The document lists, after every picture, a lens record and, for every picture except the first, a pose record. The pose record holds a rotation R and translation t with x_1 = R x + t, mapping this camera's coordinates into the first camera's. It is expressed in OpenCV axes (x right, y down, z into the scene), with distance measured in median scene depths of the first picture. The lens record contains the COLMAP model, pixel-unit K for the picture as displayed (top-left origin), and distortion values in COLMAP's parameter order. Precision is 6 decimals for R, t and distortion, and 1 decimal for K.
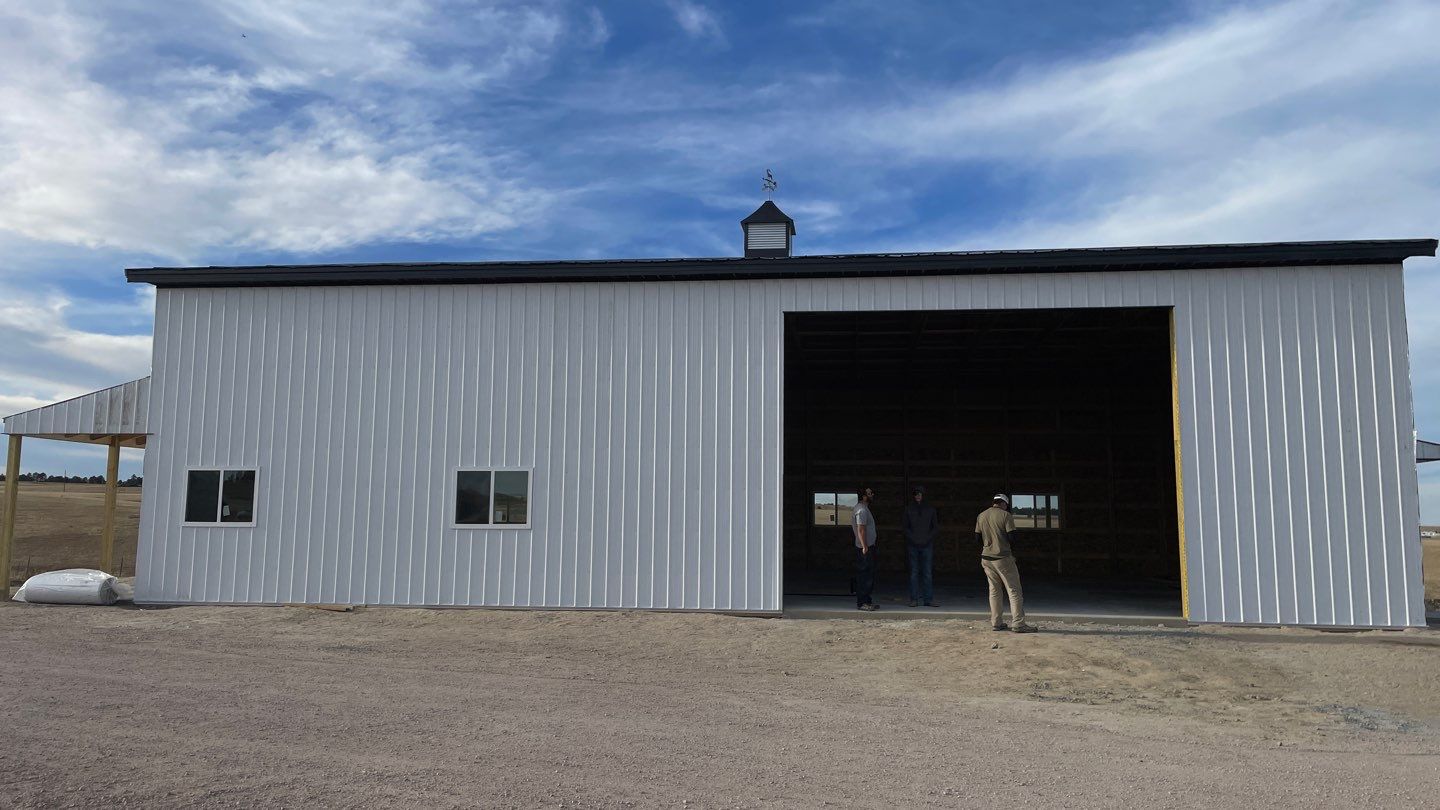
lens RADIAL K [[998.4, 0, 720.0], [0, 998.4, 405.0], [0, 0, 1]] dist [0.007933, 0.002052]
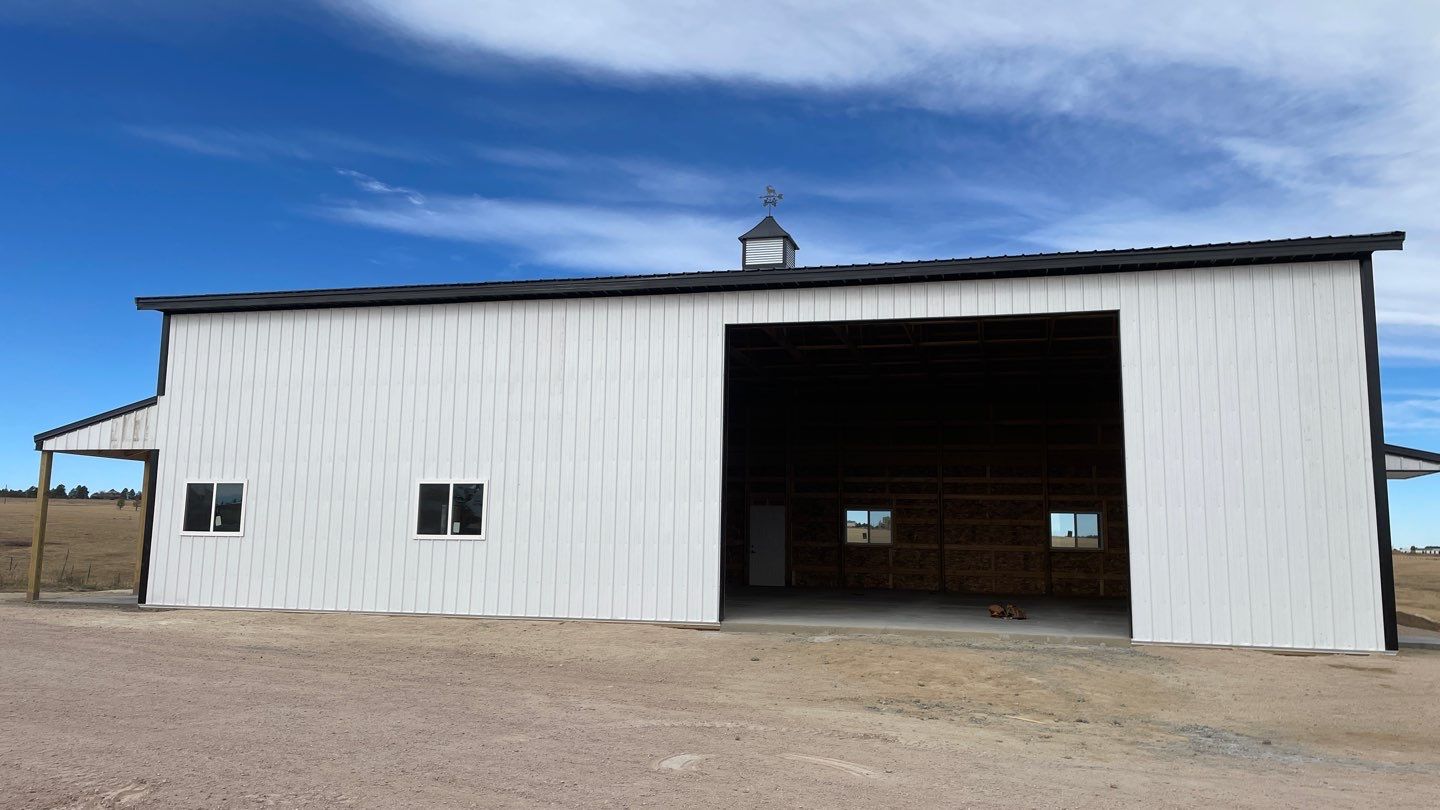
lens RADIAL K [[998.4, 0, 720.0], [0, 998.4, 405.0], [0, 0, 1]] dist [0.007933, 0.002052]
pose [[0.991910, -0.009353, -0.126601, 0.173291], [0.006595, 0.999732, -0.022187, 0.009162], [0.126775, 0.021172, 0.991706, 0.007139]]
